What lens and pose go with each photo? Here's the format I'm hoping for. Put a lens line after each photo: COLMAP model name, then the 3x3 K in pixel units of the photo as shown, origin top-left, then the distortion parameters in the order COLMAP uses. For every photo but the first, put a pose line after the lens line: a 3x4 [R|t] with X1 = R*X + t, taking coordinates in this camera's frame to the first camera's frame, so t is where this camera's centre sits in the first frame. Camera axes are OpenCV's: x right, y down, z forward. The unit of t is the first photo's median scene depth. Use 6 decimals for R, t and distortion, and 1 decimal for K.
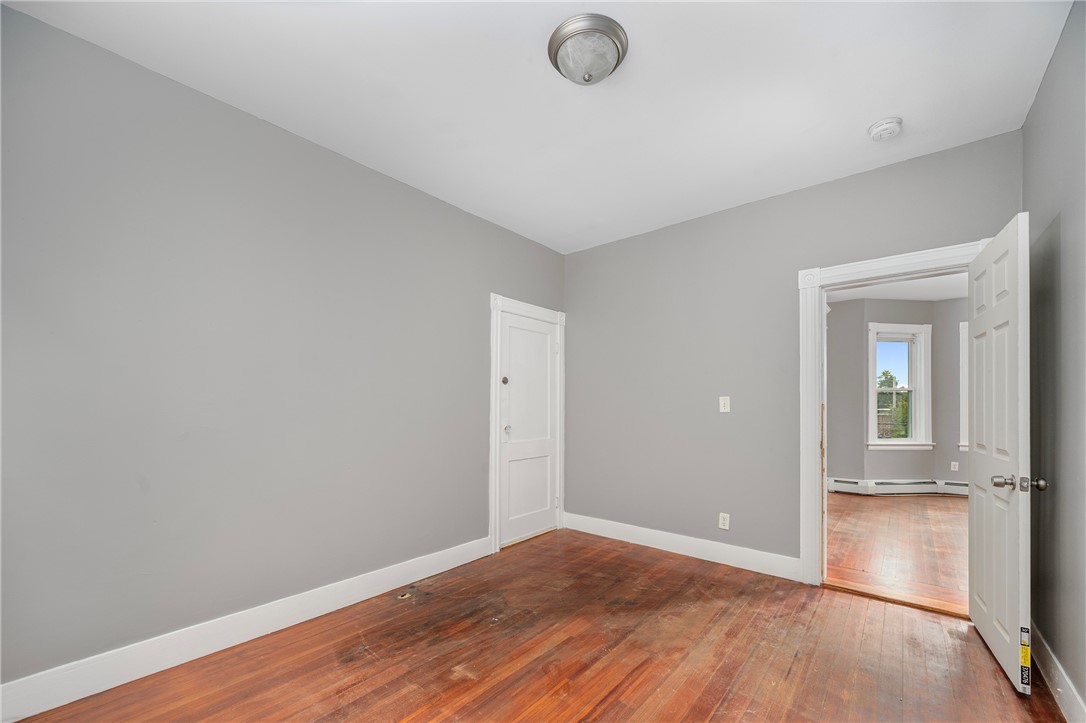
lens RADIAL K [[429.8, 0, 554.2], [0, 429.8, 402.7], [0, 0, 1]] dist [-0.002933, -0.000489]
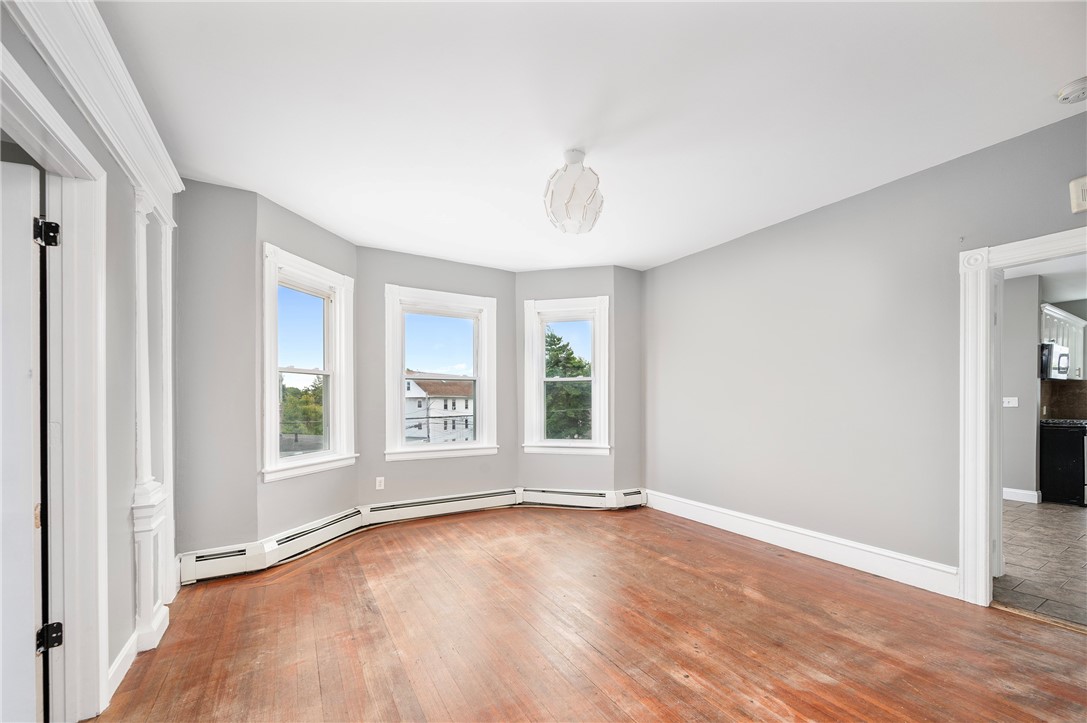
lens RADIAL K [[434.8, 0, 546.2], [0, 434.8, 402.0], [0, 0, 1]] dist [-0.002159, -0.000232]
pose [[0.347826, -0.011061, 0.937494, 0.348376], [-0.003777, 0.999906, 0.013199, 0.001729], [-0.937552, -0.008132, 0.347751, 0.484309]]
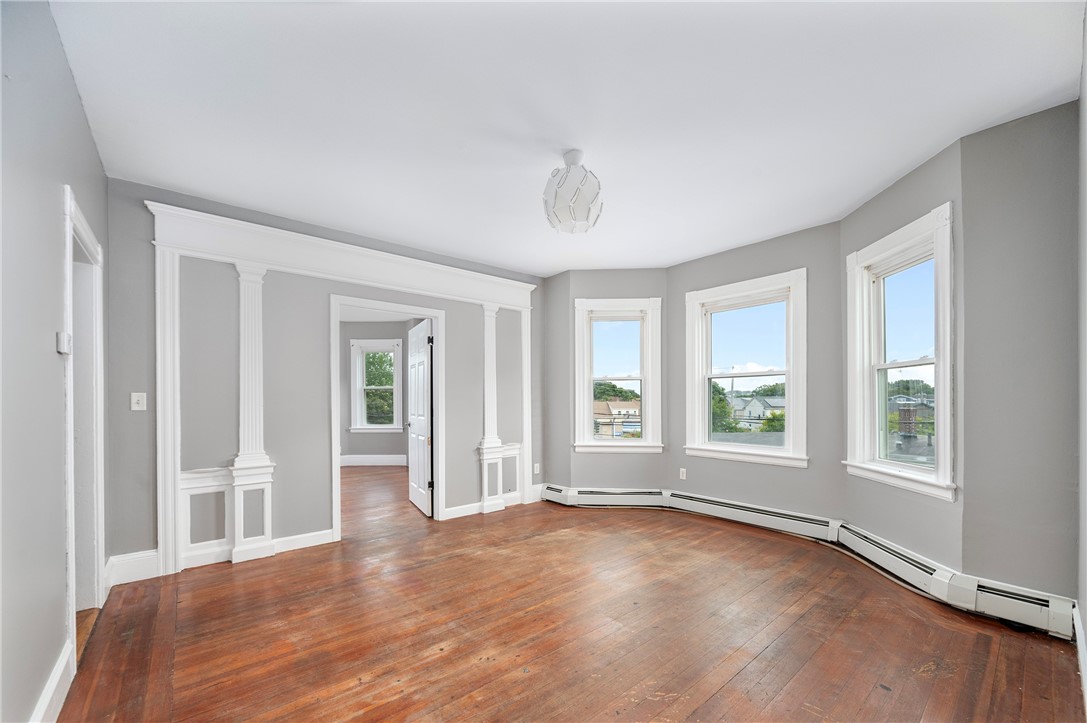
lens RADIAL K [[430.2, 0, 554.7], [0, 430.2, 402.7], [0, 0, 1]] dist [-0.002933, -0.000489]
pose [[0.983768, -0.009409, -0.179201, 0.841752], [0.011513, 0.999876, 0.010701, 0.004600], [0.179078, -0.012590, 0.983754, 0.169637]]
